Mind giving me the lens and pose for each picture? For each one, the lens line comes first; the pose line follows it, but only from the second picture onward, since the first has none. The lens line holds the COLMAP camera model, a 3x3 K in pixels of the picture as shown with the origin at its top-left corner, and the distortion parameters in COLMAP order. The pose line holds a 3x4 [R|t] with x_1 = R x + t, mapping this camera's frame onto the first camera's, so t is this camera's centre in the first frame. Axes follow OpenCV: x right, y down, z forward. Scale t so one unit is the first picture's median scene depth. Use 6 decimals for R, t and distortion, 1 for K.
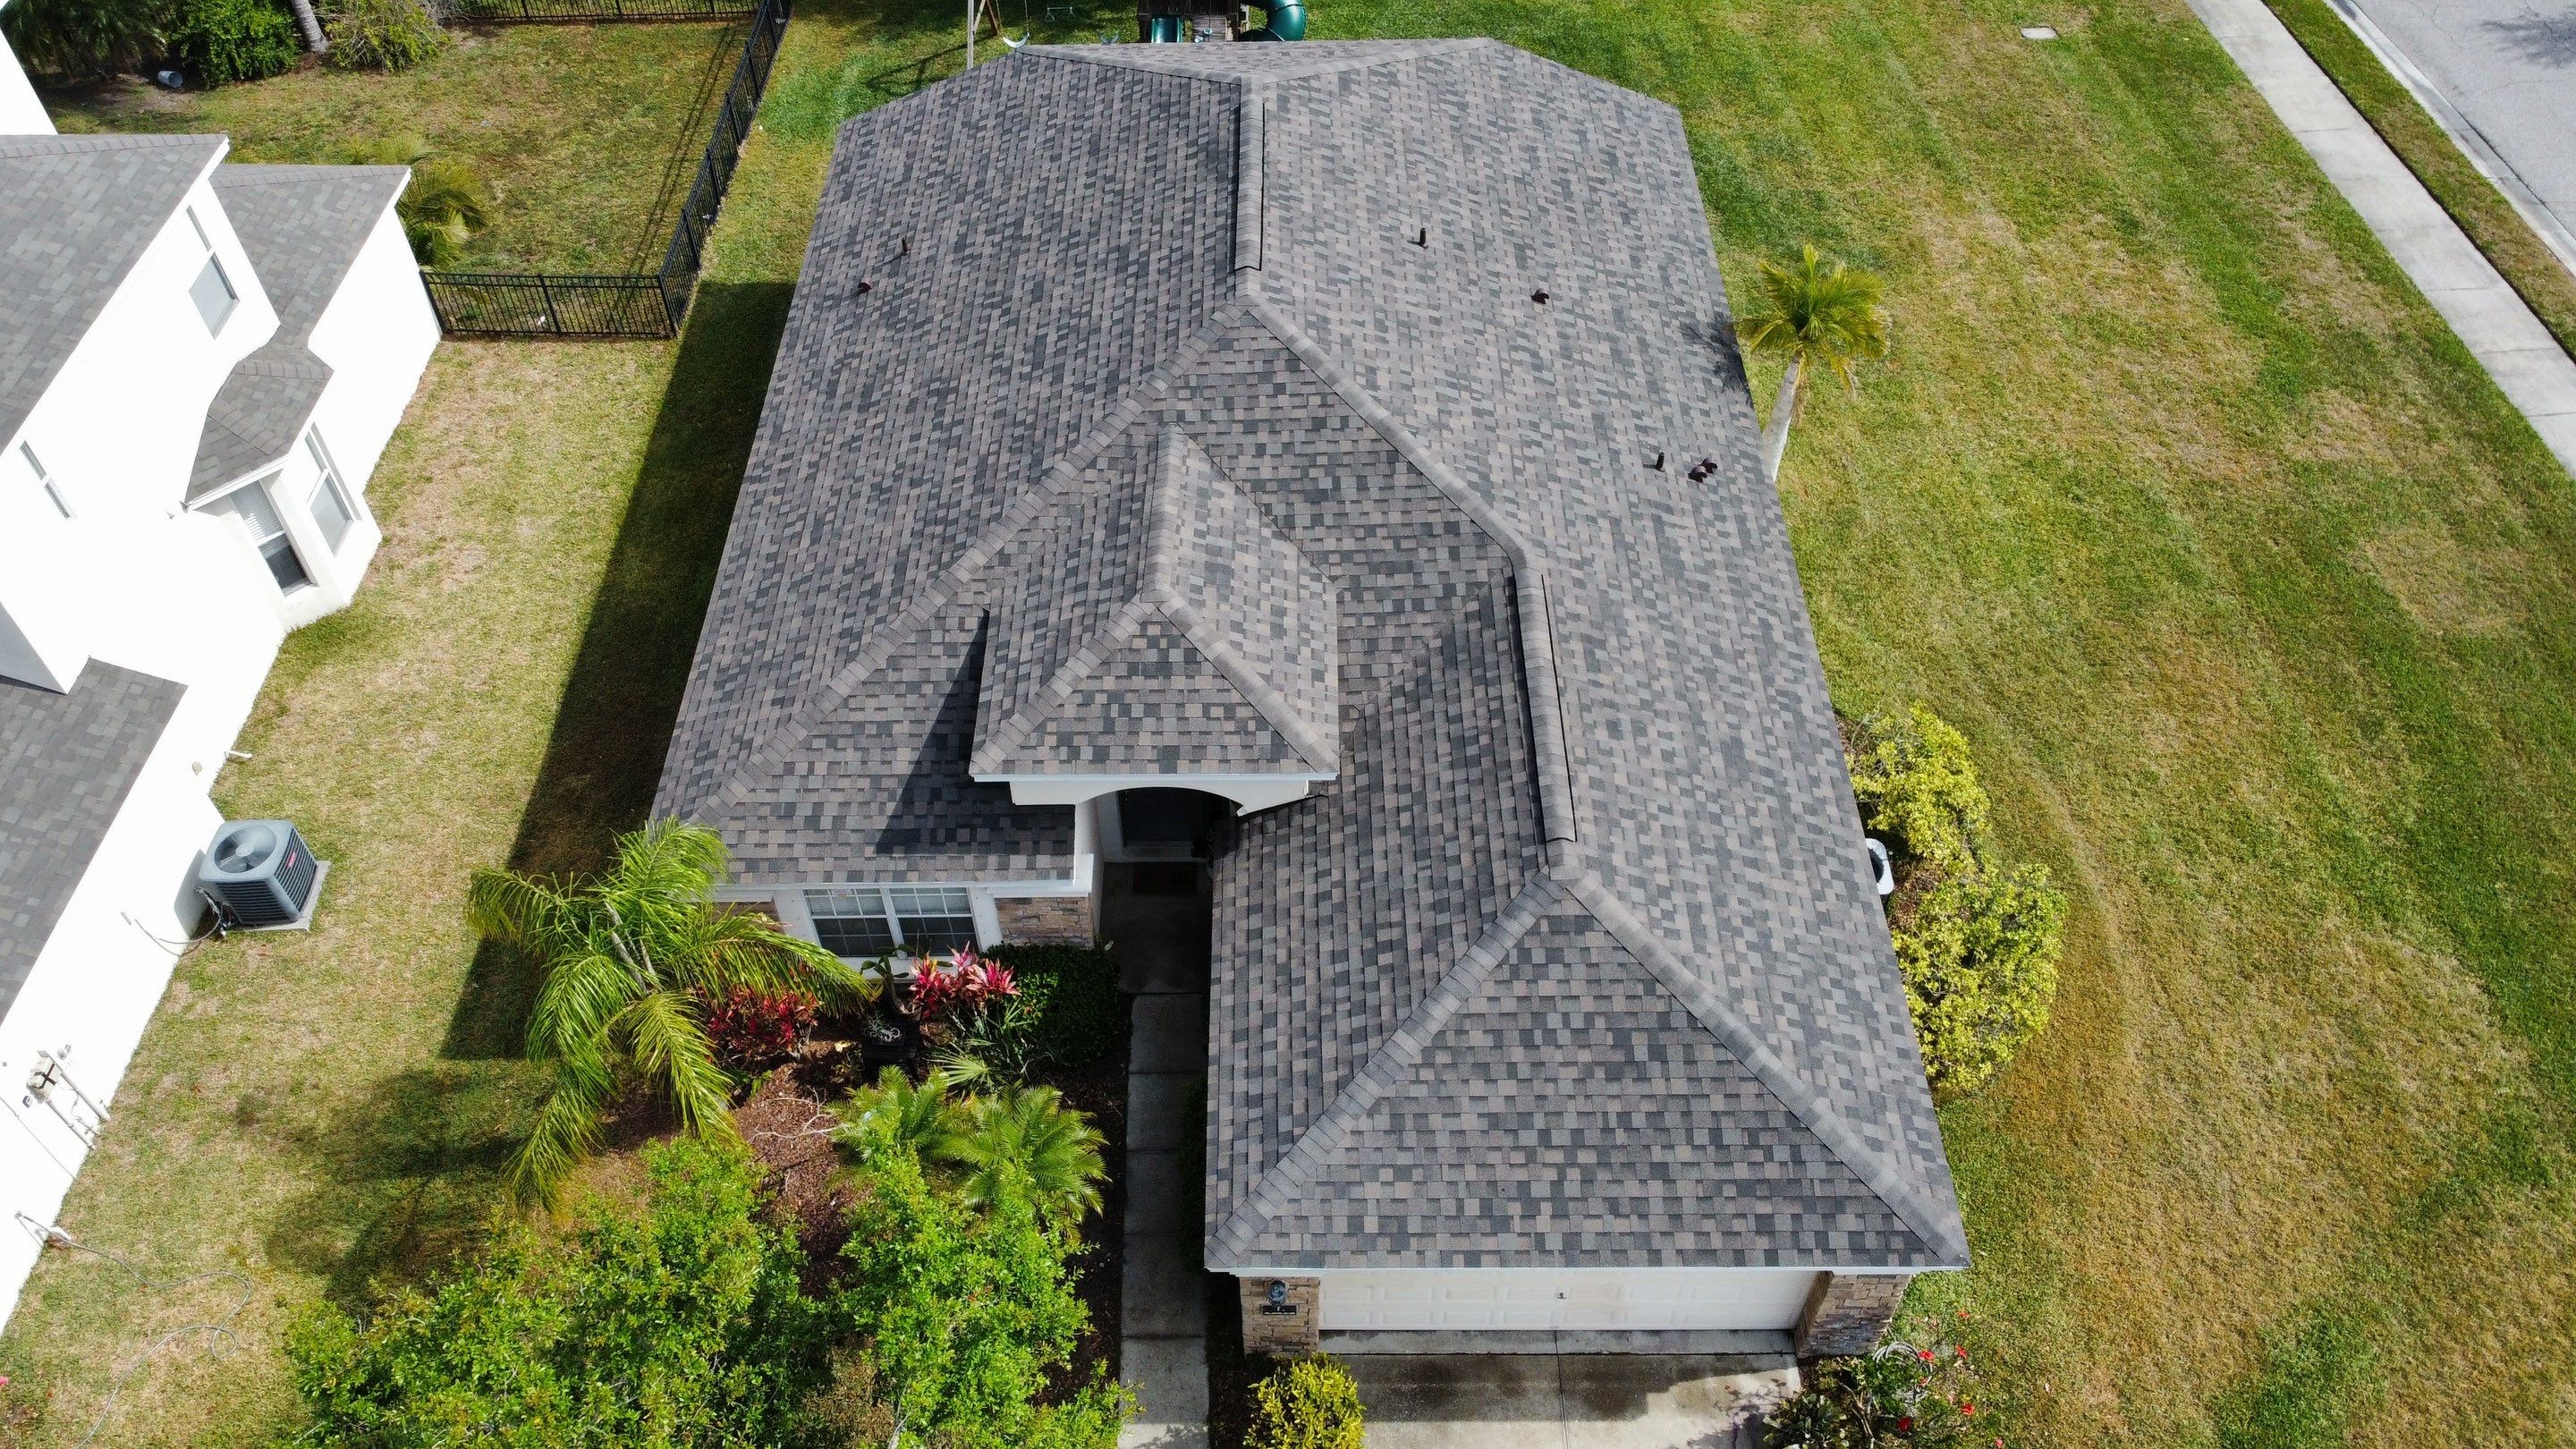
lens RADIAL K [[1962.3, 0, 1256.7], [0, 1962.3, 687.3], [0, 0, 1]] dist [0.001409, -0.014453]
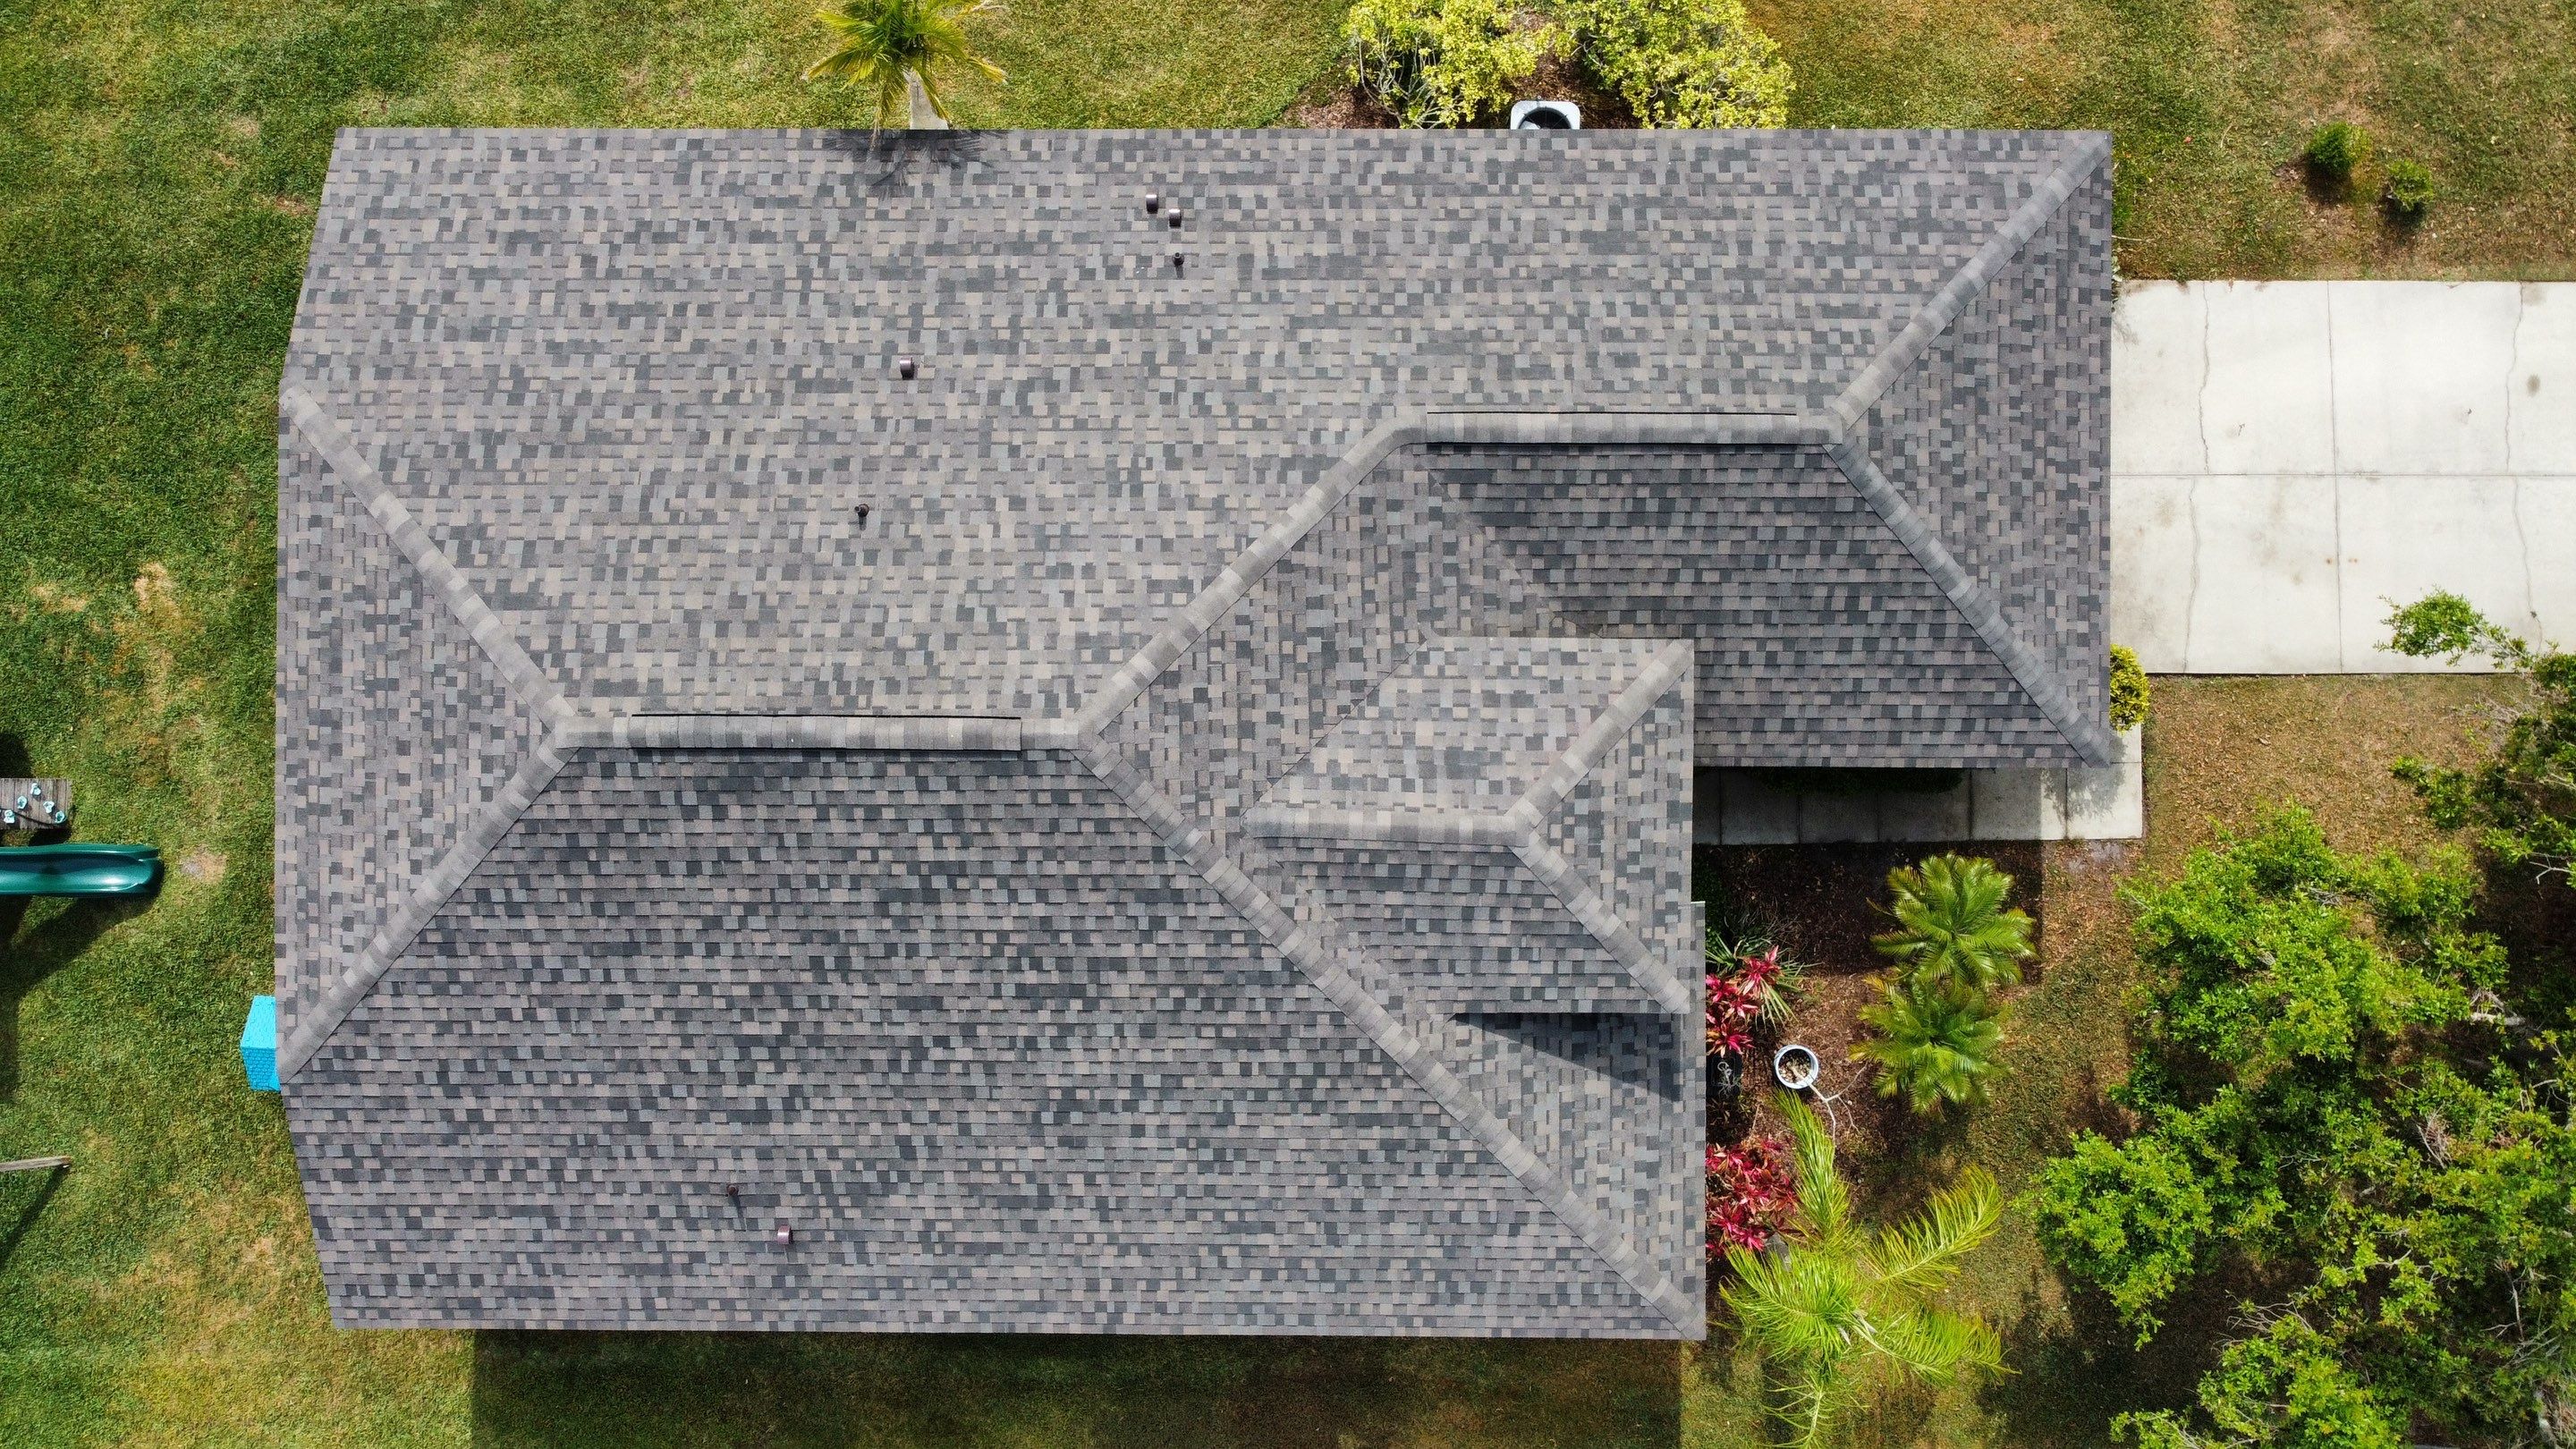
lens RADIAL K [[1962.3, 0, 1260.2], [0, 1962.3, 704.1], [0, 0, 1]] dist [0.001409, -0.014453]
pose [[-0.003167, -0.999726, 0.023186, -0.011081], [0.743422, 0.013153, 0.668693, -0.680433], [-0.668815, 0.019355, 0.743177, 0.348121]]
